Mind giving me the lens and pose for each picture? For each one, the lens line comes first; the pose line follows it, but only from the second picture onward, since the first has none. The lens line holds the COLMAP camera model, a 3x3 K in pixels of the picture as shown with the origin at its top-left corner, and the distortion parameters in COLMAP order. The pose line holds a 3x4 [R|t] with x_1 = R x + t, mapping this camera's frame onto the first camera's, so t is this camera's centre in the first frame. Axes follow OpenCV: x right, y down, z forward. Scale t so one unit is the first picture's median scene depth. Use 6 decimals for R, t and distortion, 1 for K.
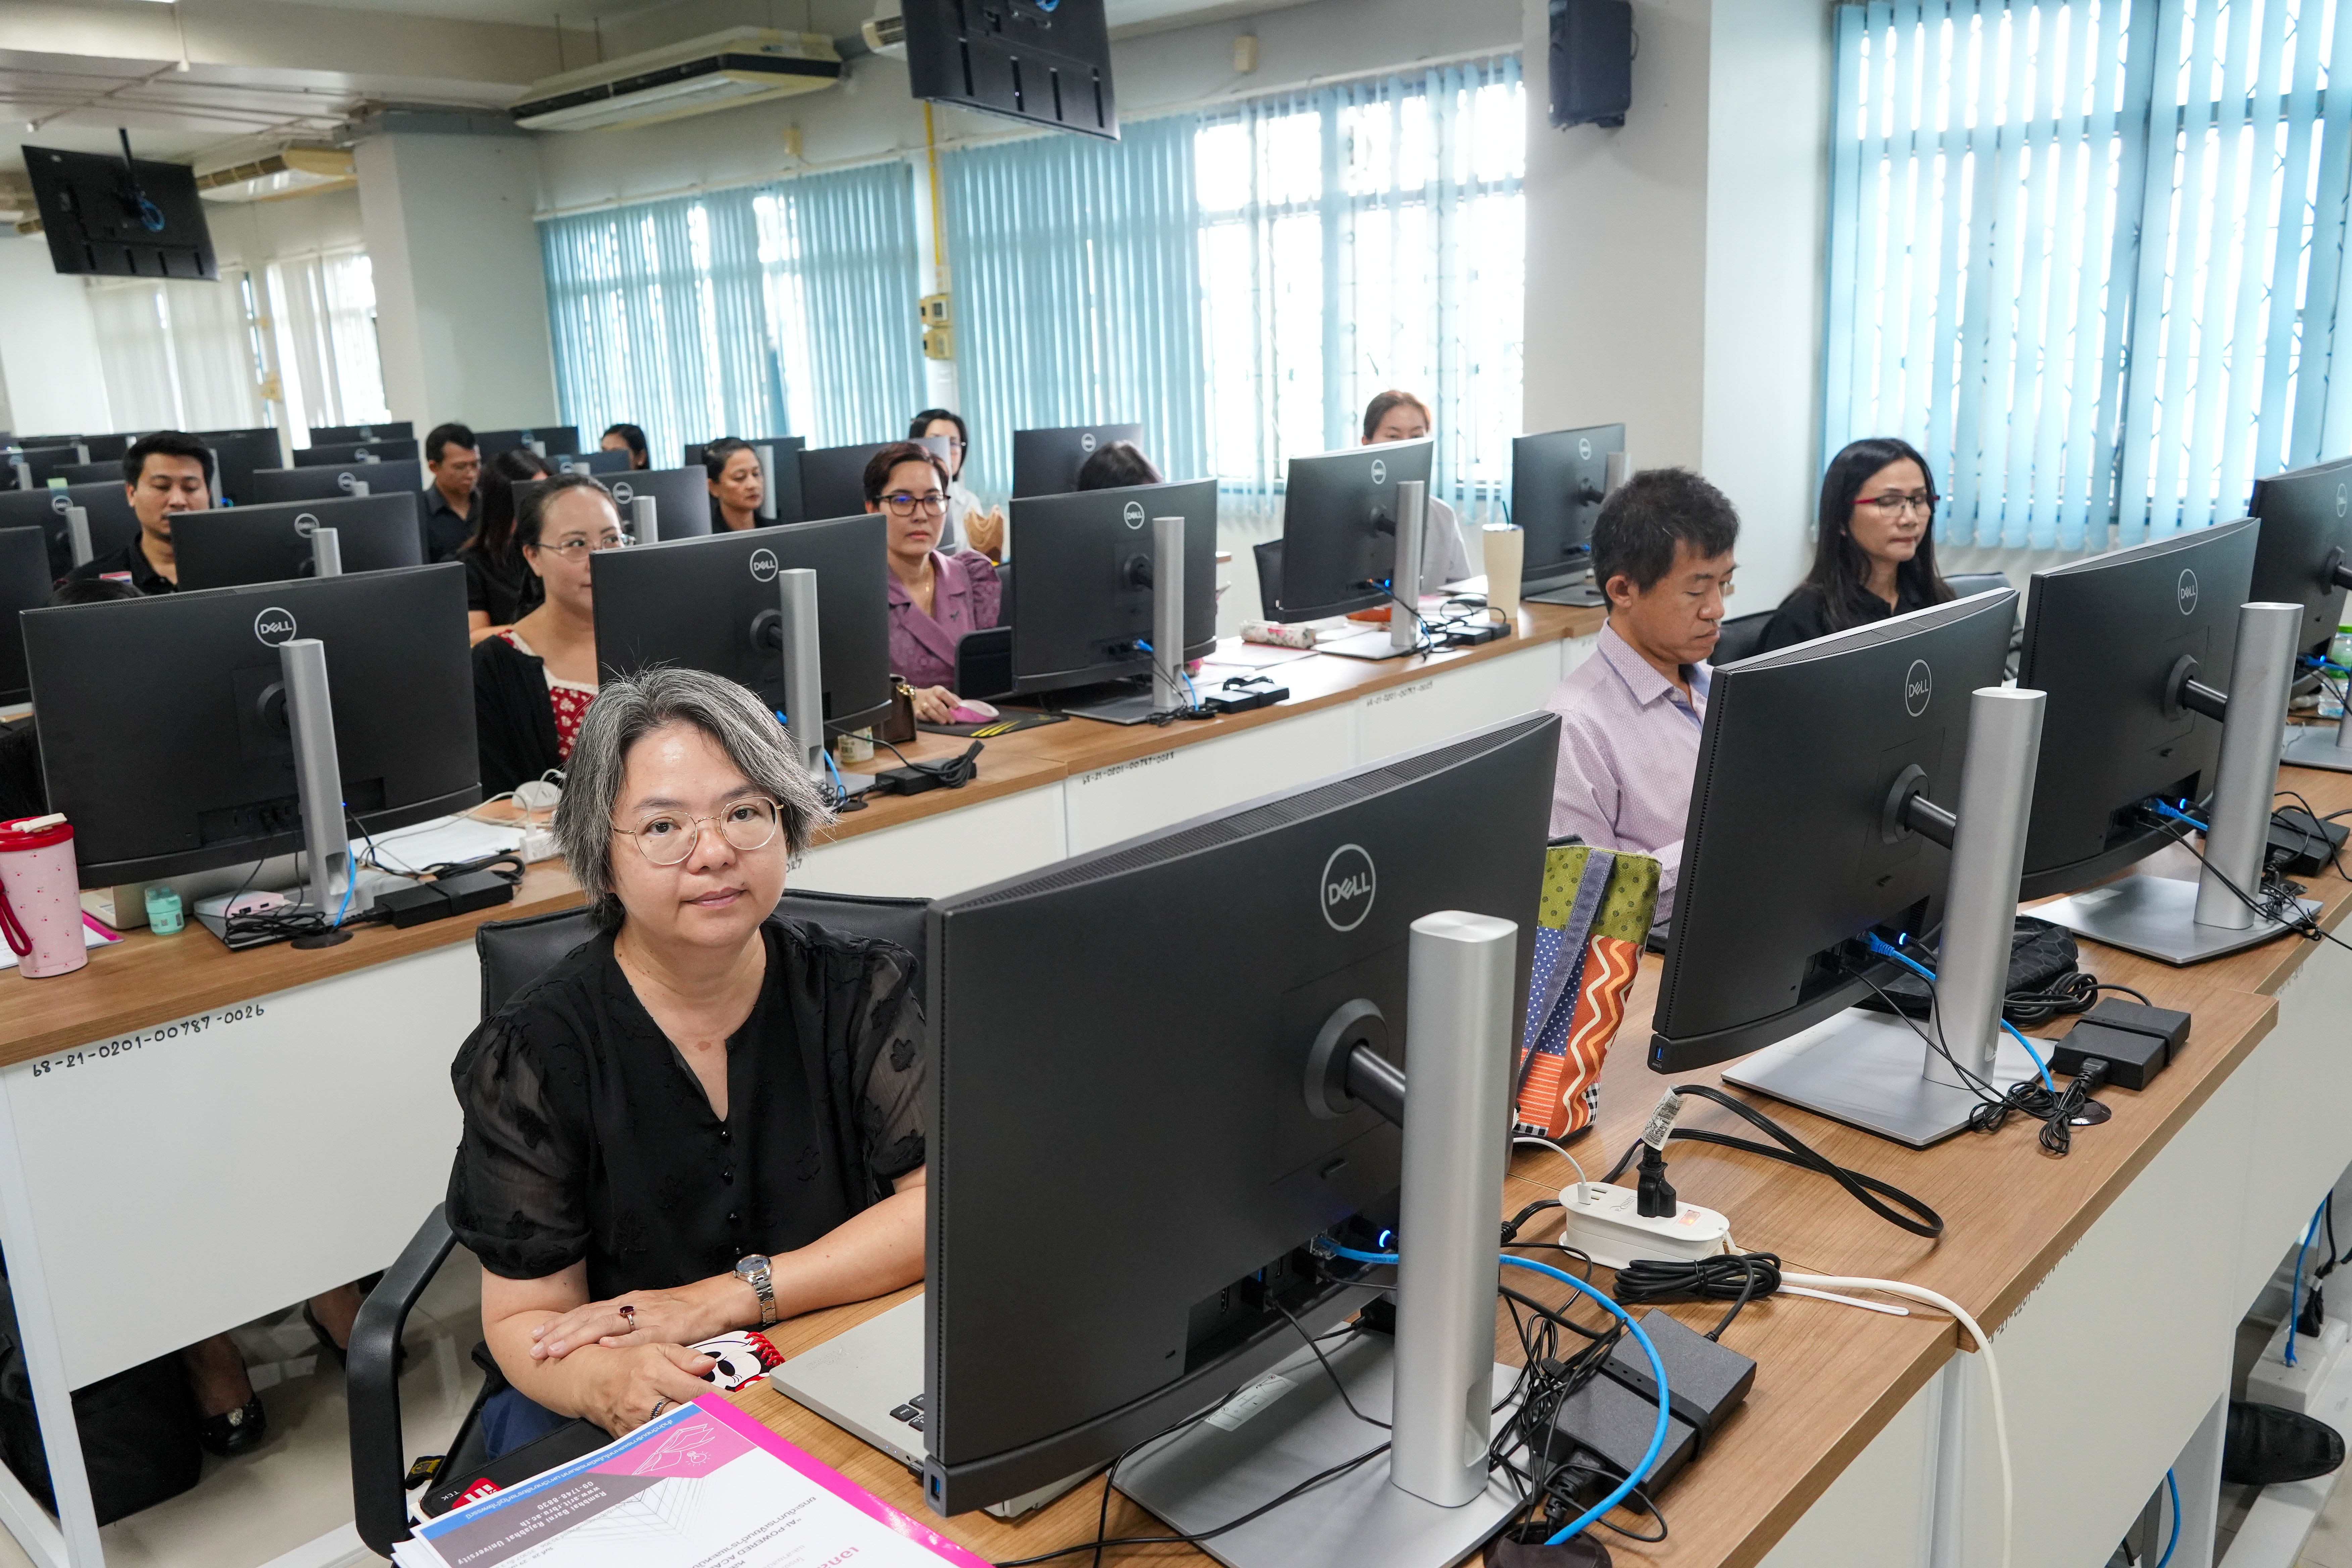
lens RADIAL K [[1831.8, 0, 1217.8], [0, 1831.8, 782.9], [0, 0, 1]] dist [-0.028717, 0.023799]
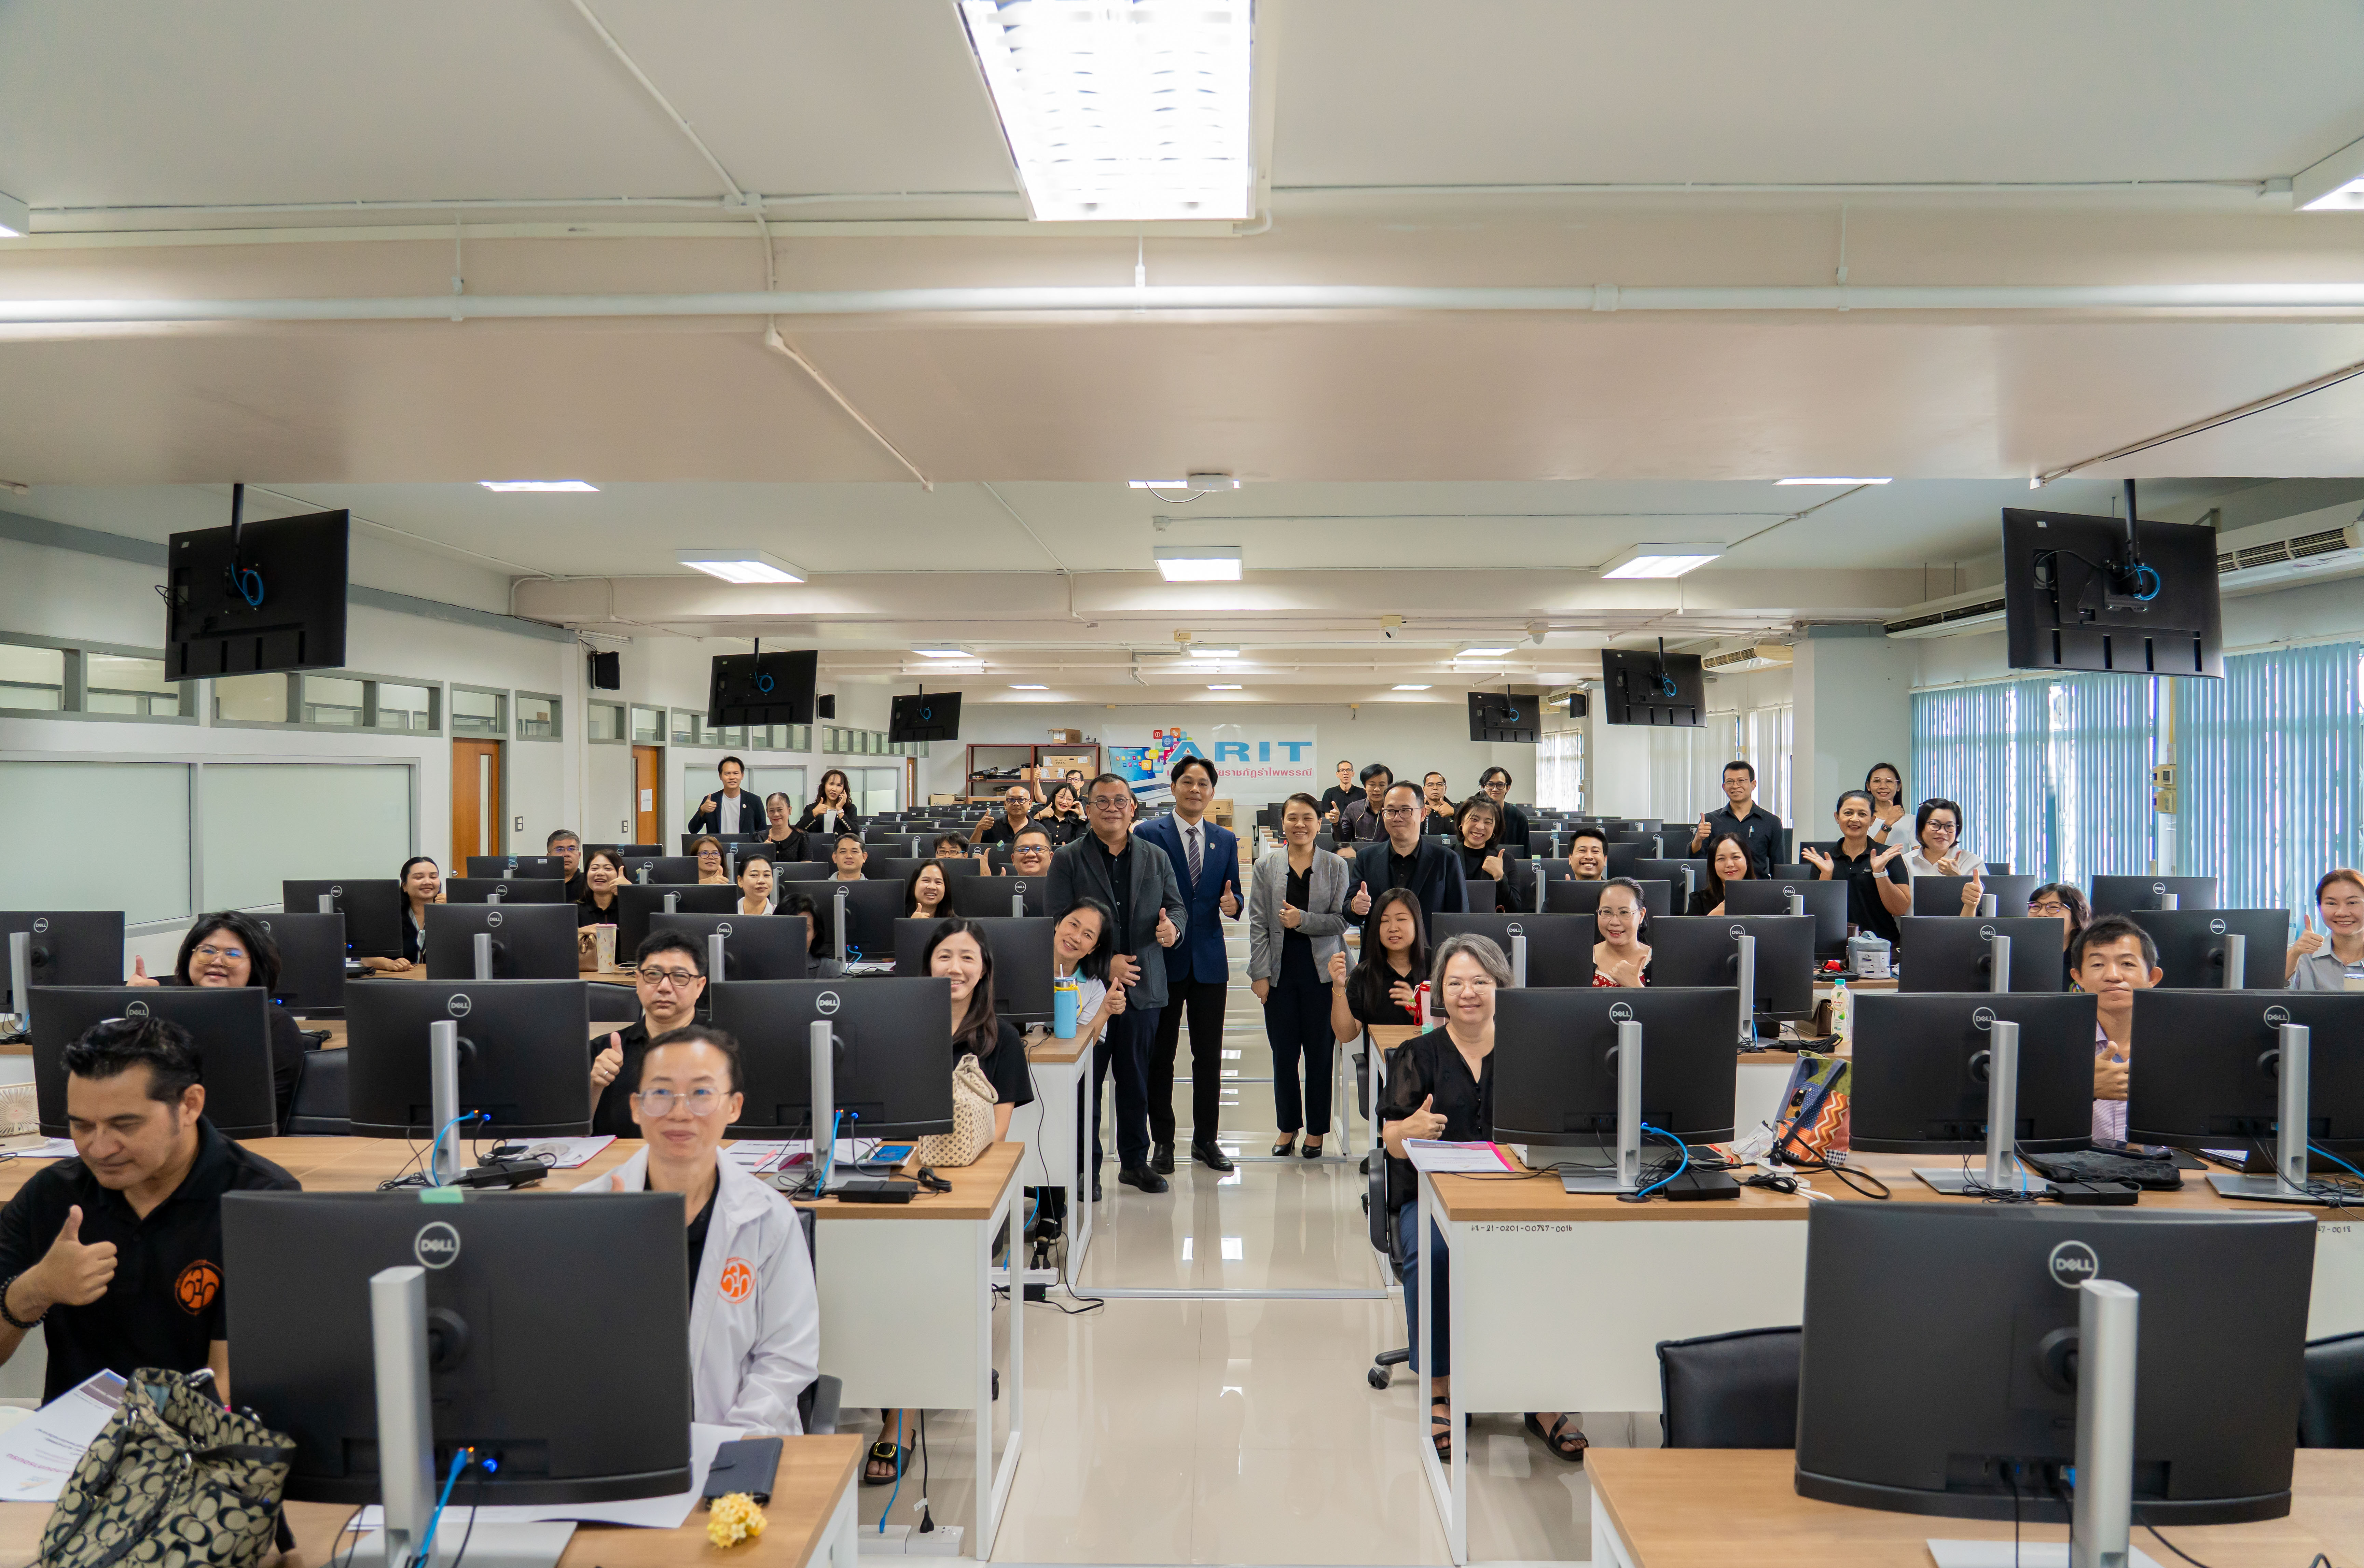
lens RADIAL K [[1605.1, 0, 1180.5], [0, 1605.1, 792.3], [0, 0, 1]] dist [-0.028423, 0.013360]
pose [[0.651576, 0.051460, -0.756836, 0.211444], [-0.203631, 0.972944, -0.109156, 0.014524], [0.730741, 0.225239, 0.644426, -0.198738]]
